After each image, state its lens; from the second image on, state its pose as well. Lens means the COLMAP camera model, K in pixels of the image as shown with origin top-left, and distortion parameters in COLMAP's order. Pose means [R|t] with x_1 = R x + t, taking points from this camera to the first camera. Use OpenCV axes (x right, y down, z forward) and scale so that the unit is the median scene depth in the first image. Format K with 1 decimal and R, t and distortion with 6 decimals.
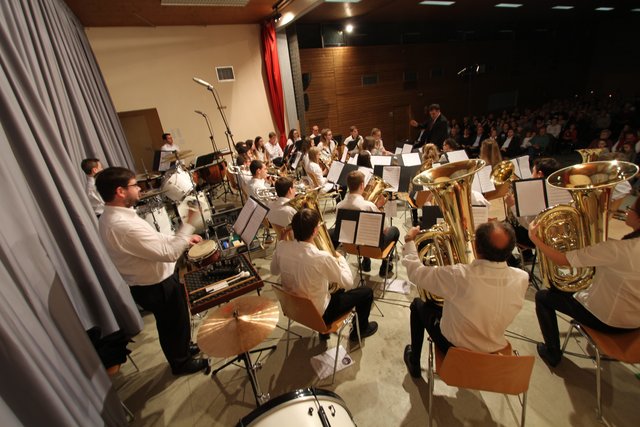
lens RADIAL K [[293.7, 0, 317.2], [0, 293.7, 214.5], [0, 0, 1]] dist [-0.017202, 0.000290]
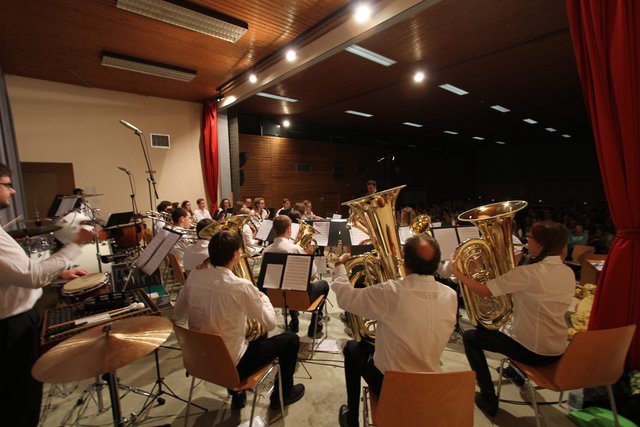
lens RADIAL K [[293.7, 0, 317.2], [0, 293.7, 214.5], [0, 0, 1]] dist [-0.017202, 0.000290]
pose [[0.974037, 0.068591, 0.215748, 0.025497], [-0.002248, 0.955881, -0.293745, 0.135956], [-0.226378, 0.285633, 0.931218, 0.065840]]
